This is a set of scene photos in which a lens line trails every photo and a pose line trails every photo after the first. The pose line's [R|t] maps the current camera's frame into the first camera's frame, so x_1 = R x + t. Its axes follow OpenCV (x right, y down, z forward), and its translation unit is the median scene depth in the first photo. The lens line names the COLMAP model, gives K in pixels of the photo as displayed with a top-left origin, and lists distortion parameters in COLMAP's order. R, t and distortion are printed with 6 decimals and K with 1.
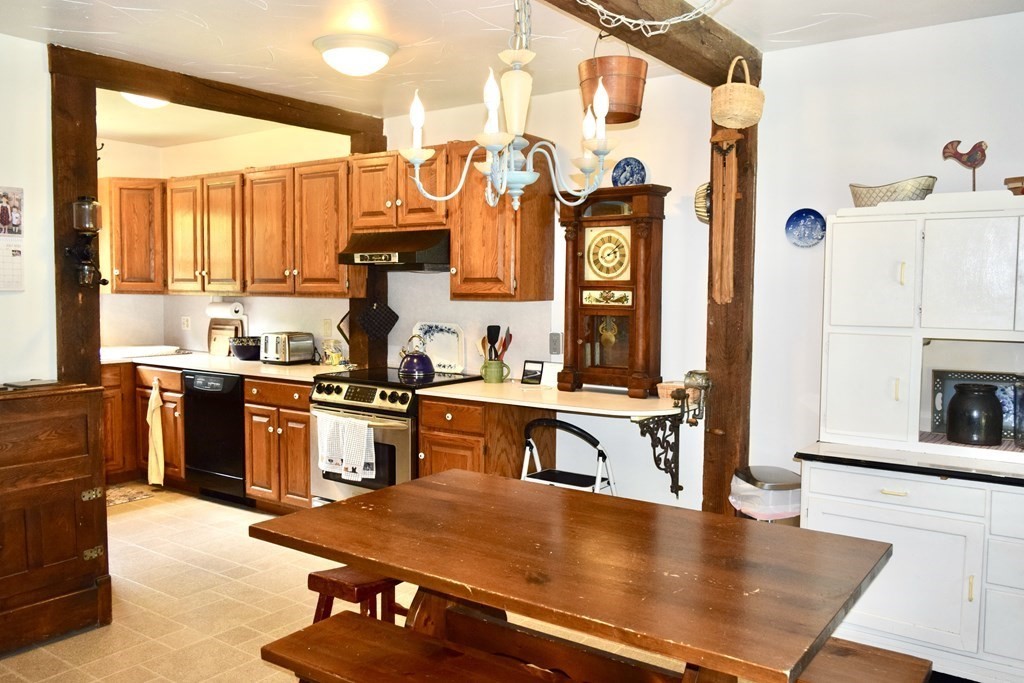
lens RADIAL K [[792.2, 0, 512.2], [0, 792.2, 338.8], [0, 0, 1]] dist [-0.012959, -0.005297]
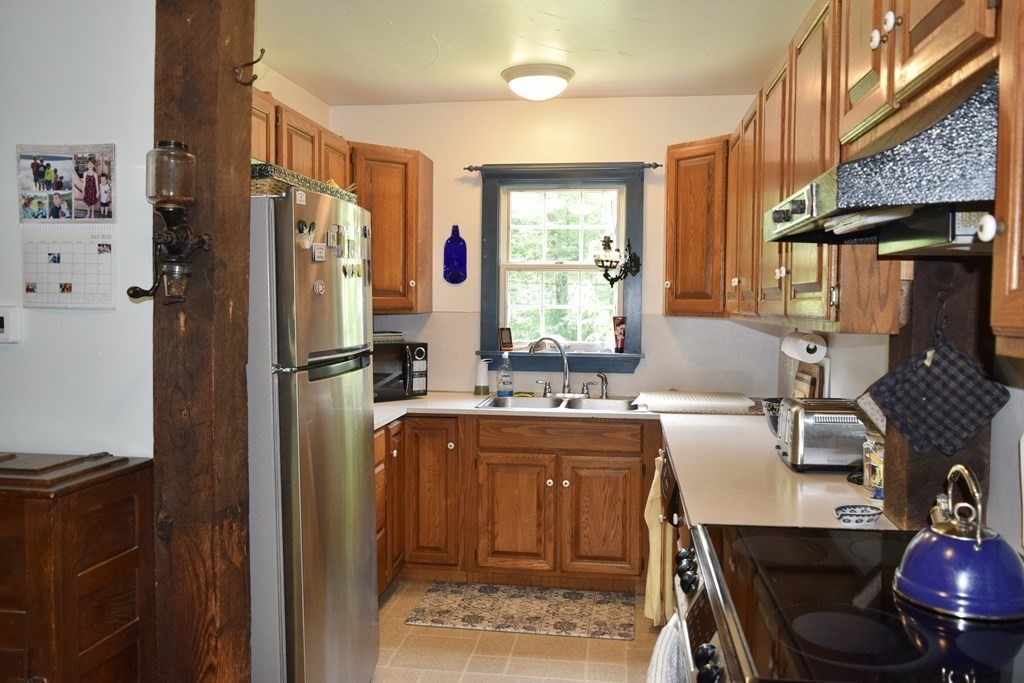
lens RADIAL K [[792.2, 0, 512.3], [0, 792.2, 338.6], [0, 0, 1]] dist [-0.012959, -0.005297]
pose [[0.460101, 0.035389, -0.887161, 0.078613], [-0.060236, 0.998147, 0.008576, -0.062162], [0.885821, 0.049493, 0.461380, 0.999054]]
